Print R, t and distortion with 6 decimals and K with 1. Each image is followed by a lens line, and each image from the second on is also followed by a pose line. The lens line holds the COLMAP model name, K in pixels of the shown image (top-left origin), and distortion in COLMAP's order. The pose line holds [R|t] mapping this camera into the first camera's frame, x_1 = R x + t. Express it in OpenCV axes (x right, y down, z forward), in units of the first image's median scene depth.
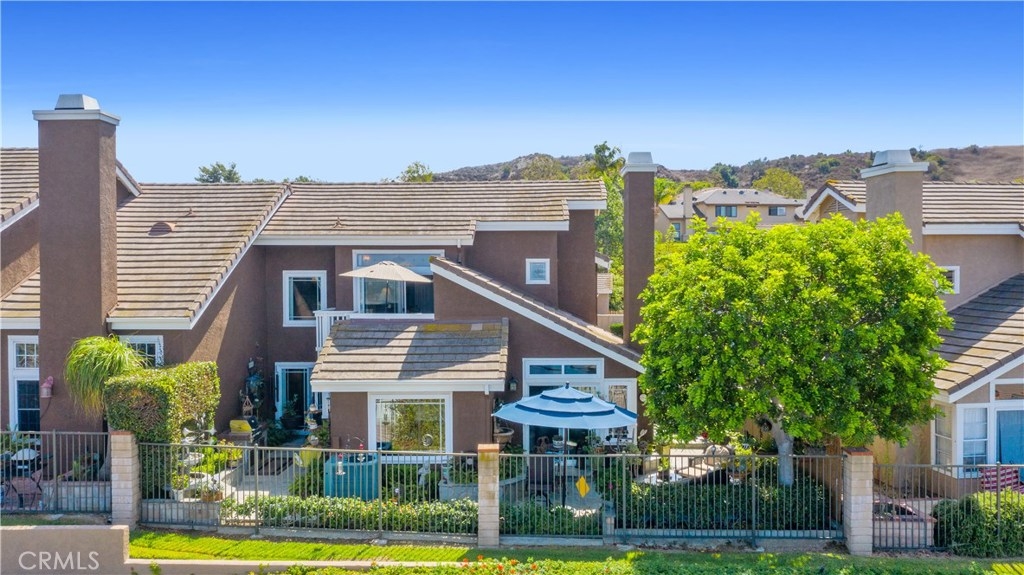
lens RADIAL K [[794.1, 0, 513.9], [0, 794.1, 287.4], [0, 0, 1]] dist [-0.007674, 0.002293]
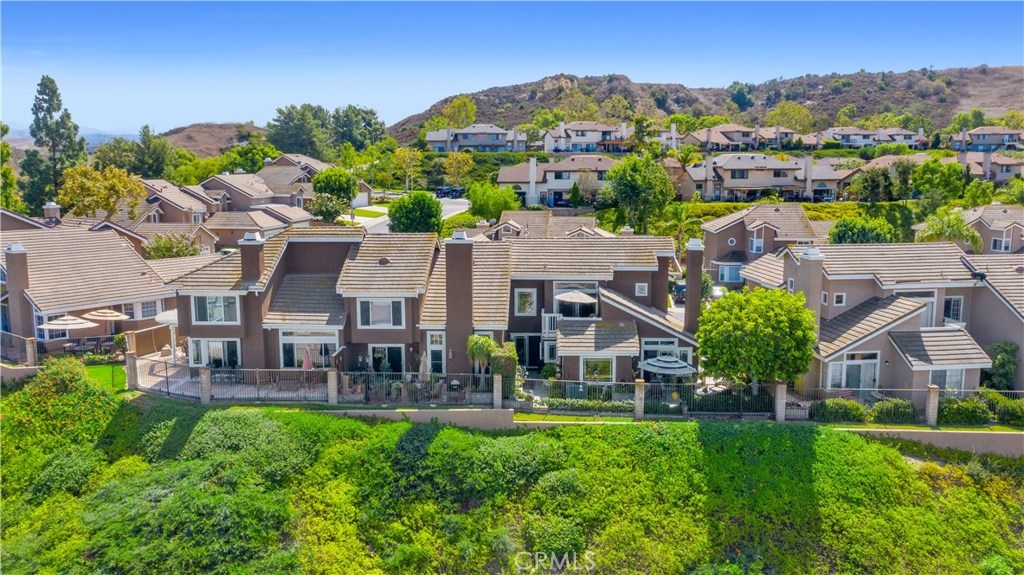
lens RADIAL K [[794.1, 0, 510.3], [0, 794.1, 287.4], [0, 0, 1]] dist [-0.007674, 0.002293]
pose [[0.999839, 0.002462, -0.017758, -0.332623], [-0.000190, 0.991923, 0.126838, -0.349949], [0.017926, -0.126815, 0.991764, -1.255629]]
